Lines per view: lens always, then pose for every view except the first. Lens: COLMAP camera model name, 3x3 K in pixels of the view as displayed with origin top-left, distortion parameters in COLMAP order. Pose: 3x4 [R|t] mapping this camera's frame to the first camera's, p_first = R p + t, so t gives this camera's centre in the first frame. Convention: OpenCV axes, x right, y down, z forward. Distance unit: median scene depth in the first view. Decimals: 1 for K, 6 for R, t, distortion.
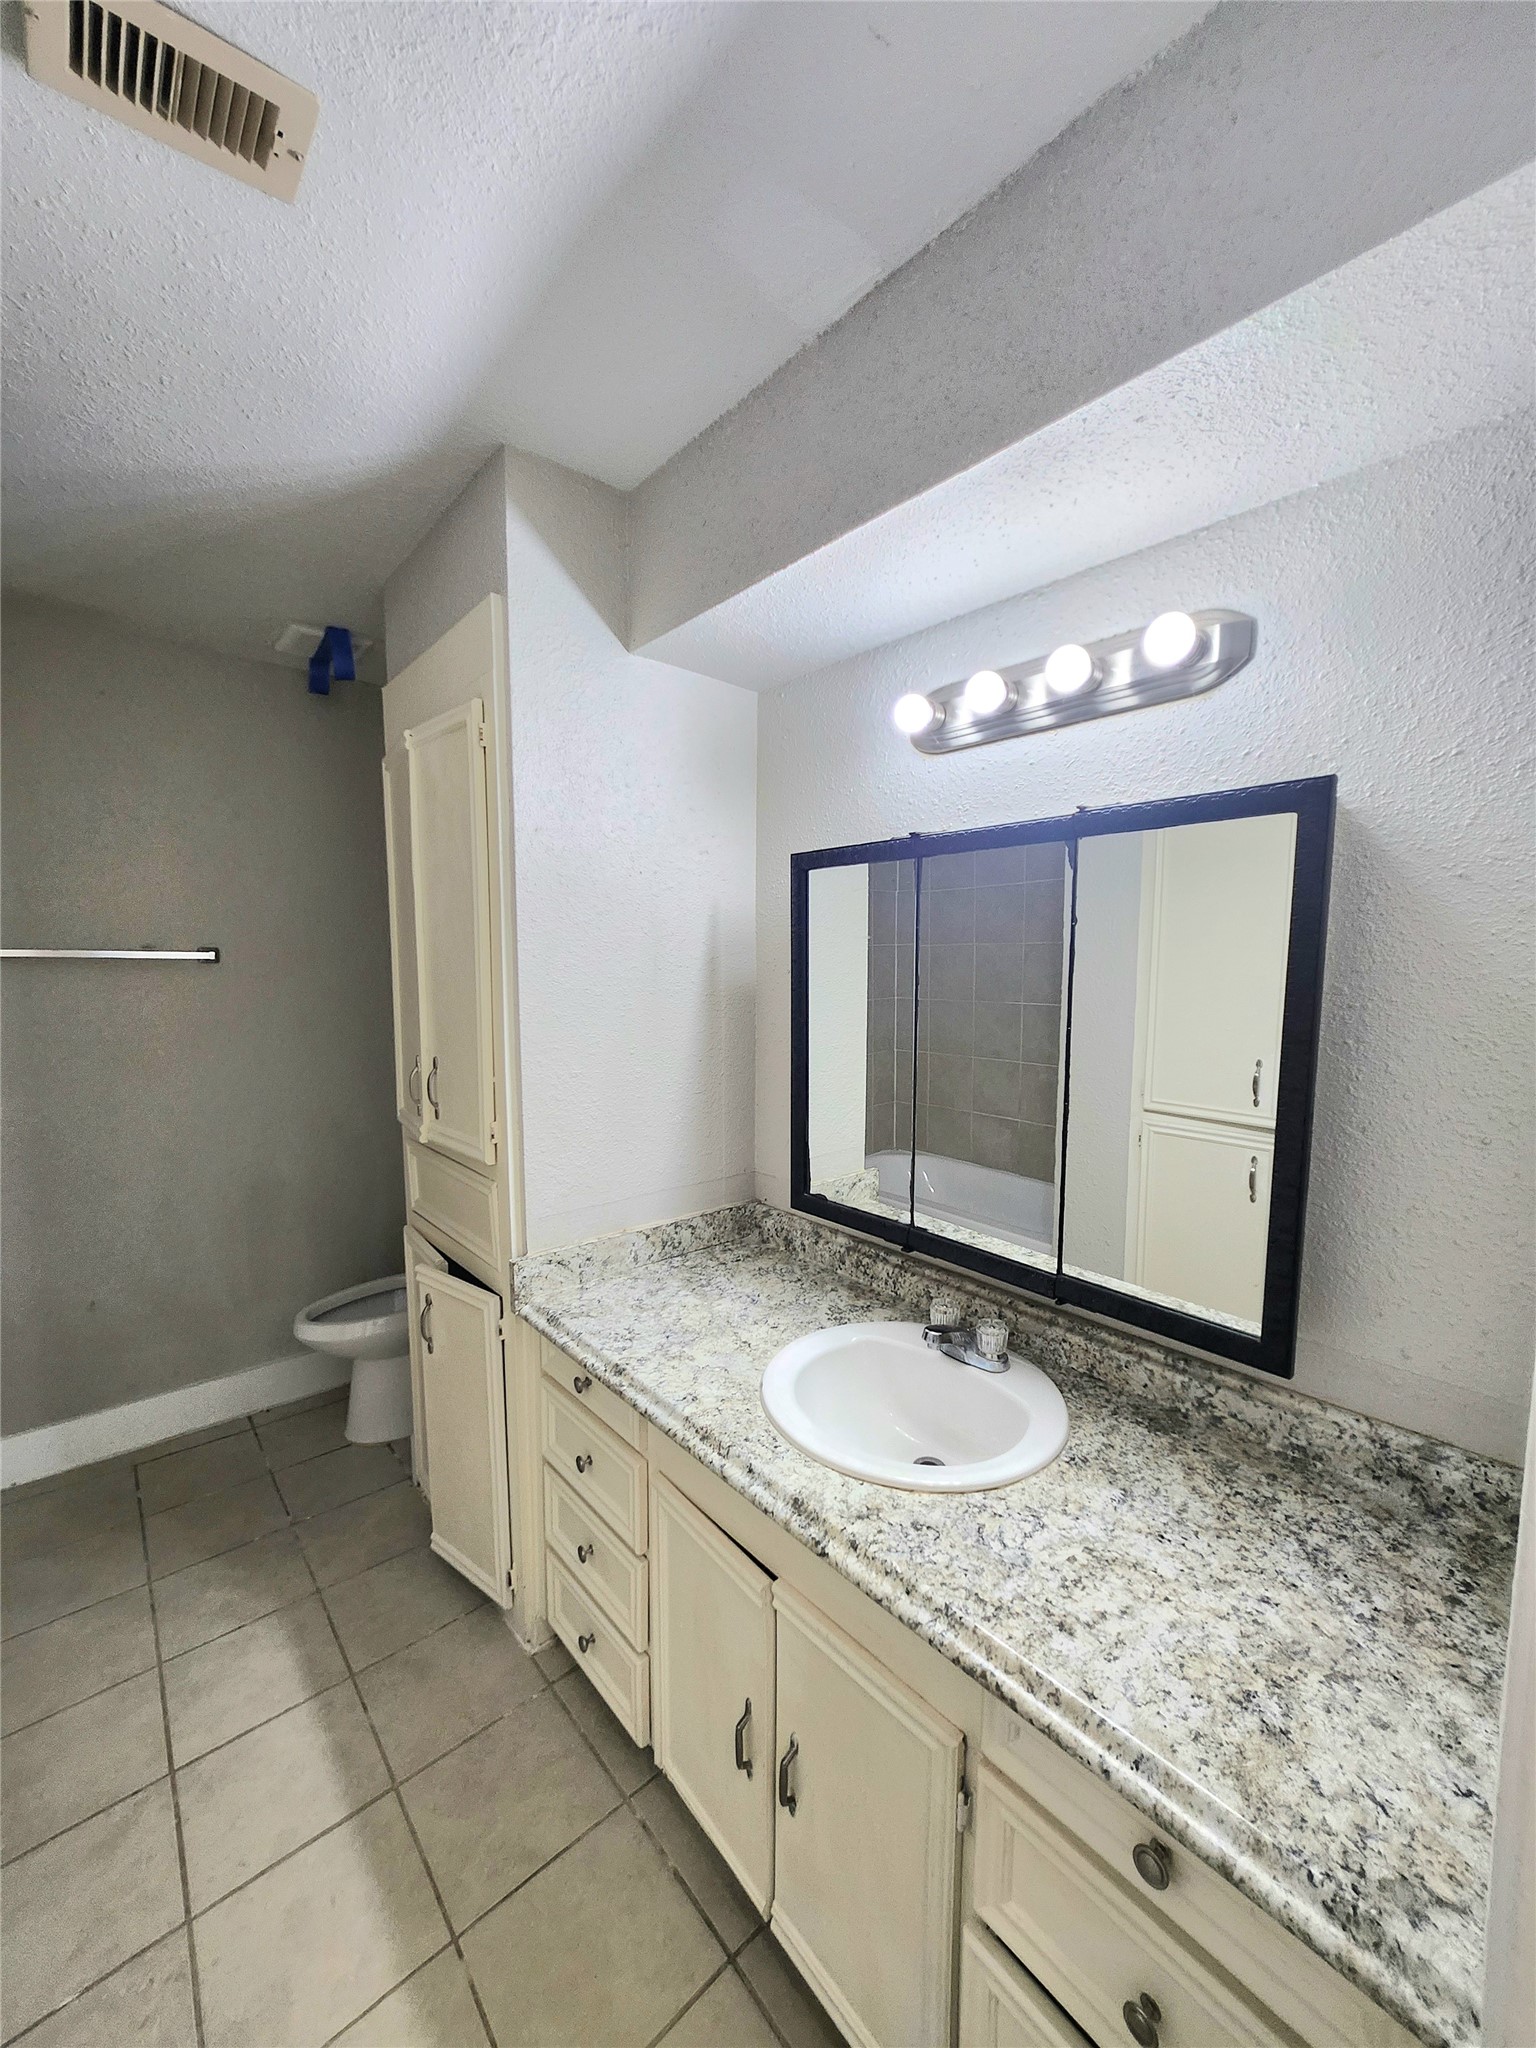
lens RADIAL K [[801.0, 0, 770.2], [0, 801.0, 1044.0], [0, 0, 1]] dist [0.002072, 0.000547]
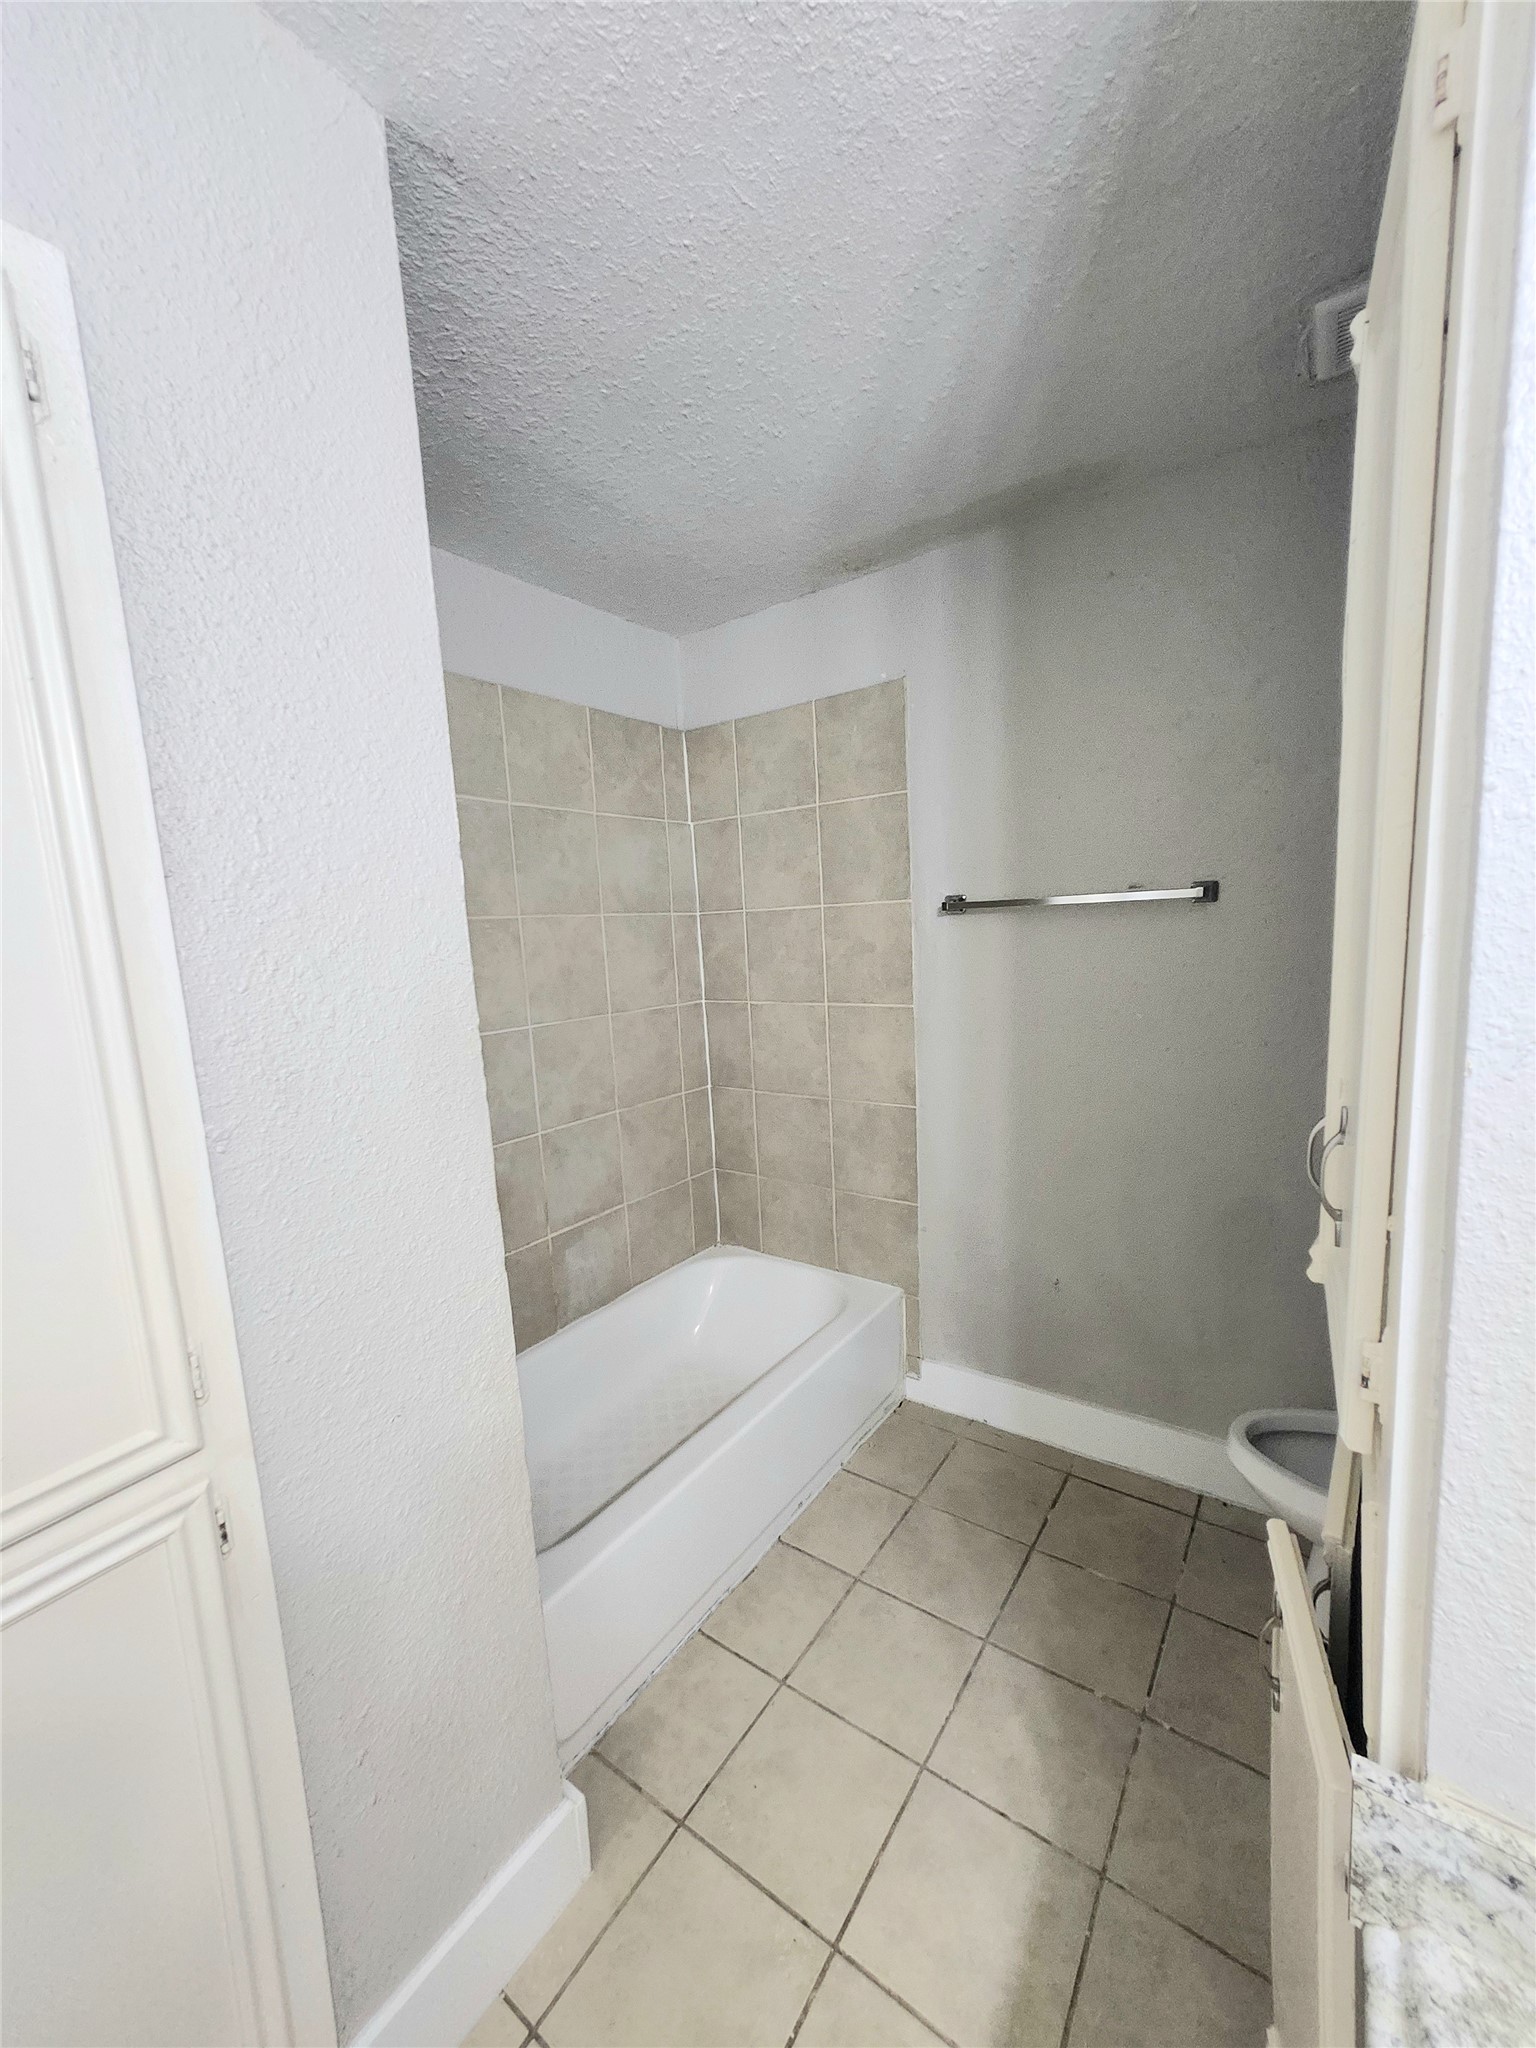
lens RADIAL K [[801.0, 0, 770.2], [0, 801.0, 1044.0], [0, 0, 1]] dist [0.002072, 0.000547]
pose [[0.236686, 0.116976, -0.964519, -0.088281], [-0.043713, 0.993003, 0.109704, -0.051000], [0.970602, 0.016197, 0.240143, 0.641126]]
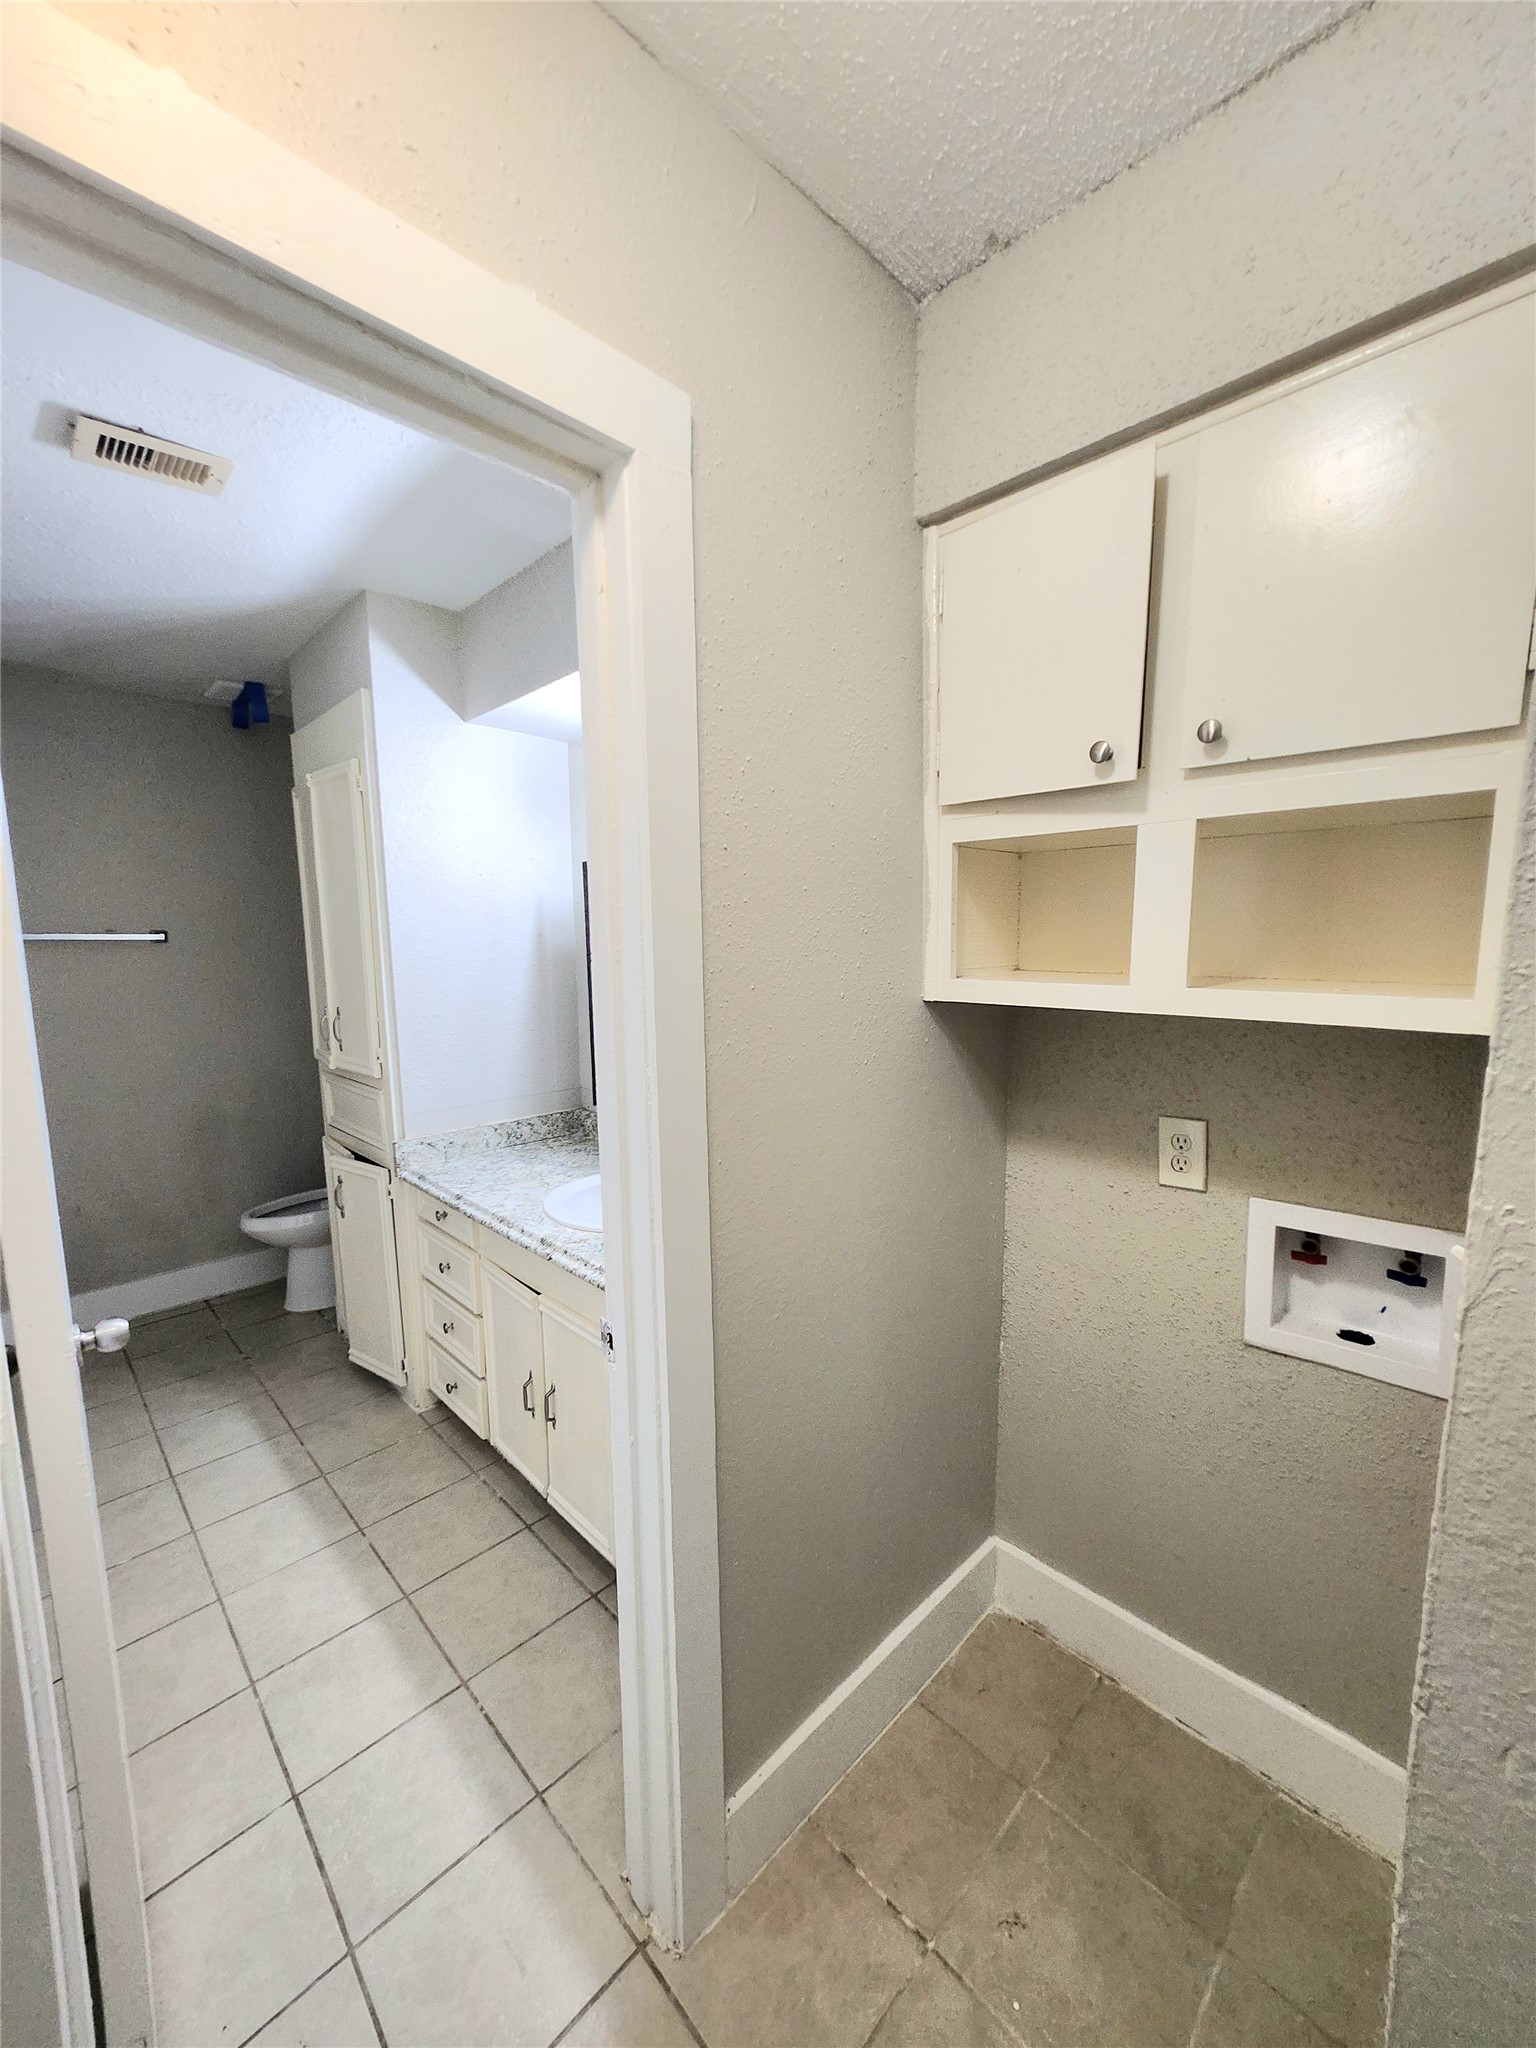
lens RADIAL K [[803.6, 0, 764.5], [0, 803.6, 1041.5], [0, 0, 1]] dist [0.002147, 0.000059]
pose [[0.998107, -0.022303, 0.057317, 0.266309], [0.020644, 0.999355, 0.029376, 0.055482], [-0.057935, -0.028137, 0.997924, -0.489303]]
